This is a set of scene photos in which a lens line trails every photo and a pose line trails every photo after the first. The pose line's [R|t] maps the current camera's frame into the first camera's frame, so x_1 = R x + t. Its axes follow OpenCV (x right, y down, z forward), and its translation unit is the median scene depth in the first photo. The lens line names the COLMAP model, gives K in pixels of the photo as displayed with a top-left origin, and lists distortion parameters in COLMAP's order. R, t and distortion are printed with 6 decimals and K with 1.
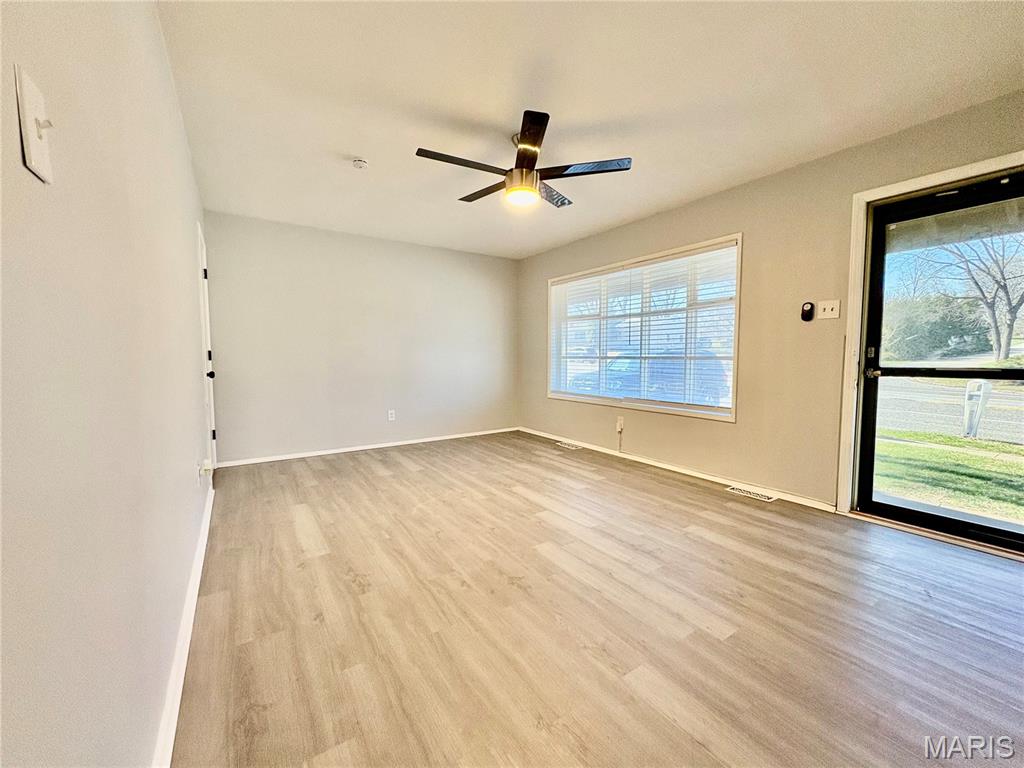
lens RADIAL K [[407.8, 0, 512.1], [0, 407.8, 383.4], [0, 0, 1]] dist [-0.000747, 0.000267]
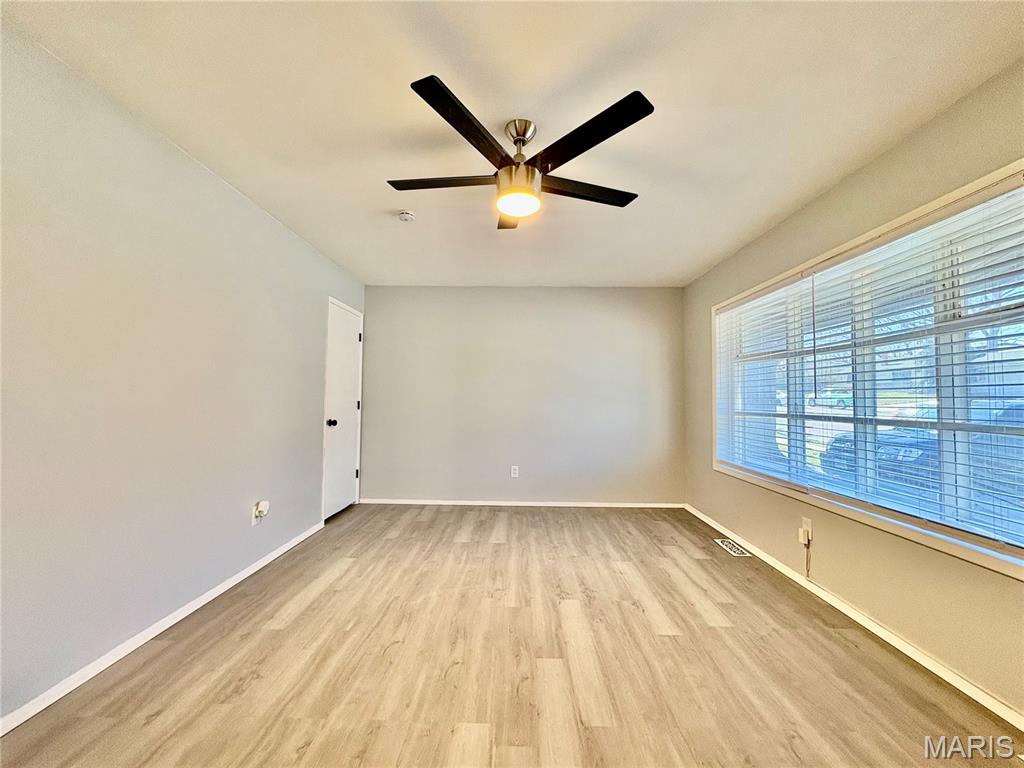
lens RADIAL K [[407.8, 0, 509.5], [0, 407.8, 381.4], [0, 0, 1]] dist [-0.000747, 0.000267]
pose [[0.816937, -0.017614, -0.576458, 0.342438], [-0.048989, 0.993802, -0.099792, -0.046830], [0.574643, 0.109764, 0.811010, 0.334001]]
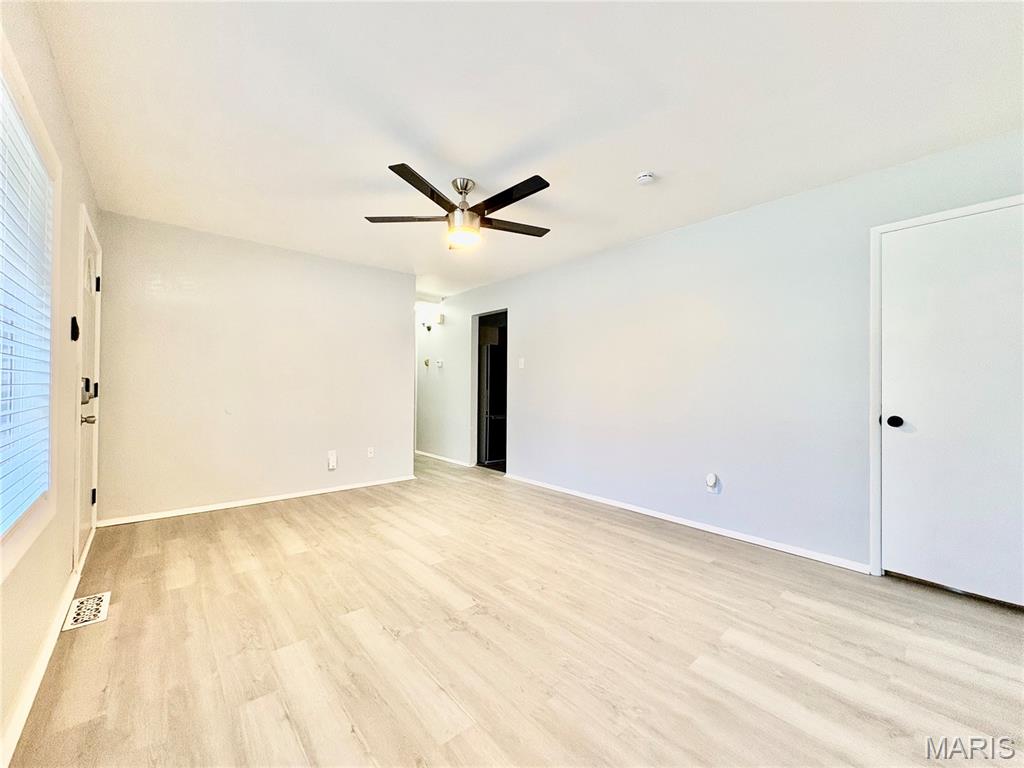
lens RADIAL K [[407.8, 0, 517.3], [0, 407.8, 382.9], [0, 0, 1]] dist [-0.000747, 0.000267]
pose [[-0.989871, -0.010696, -0.141570, 0.025698], [-0.019013, 0.998163, 0.057533, -0.119214], [0.140694, 0.059641, -0.988255, 1.625081]]
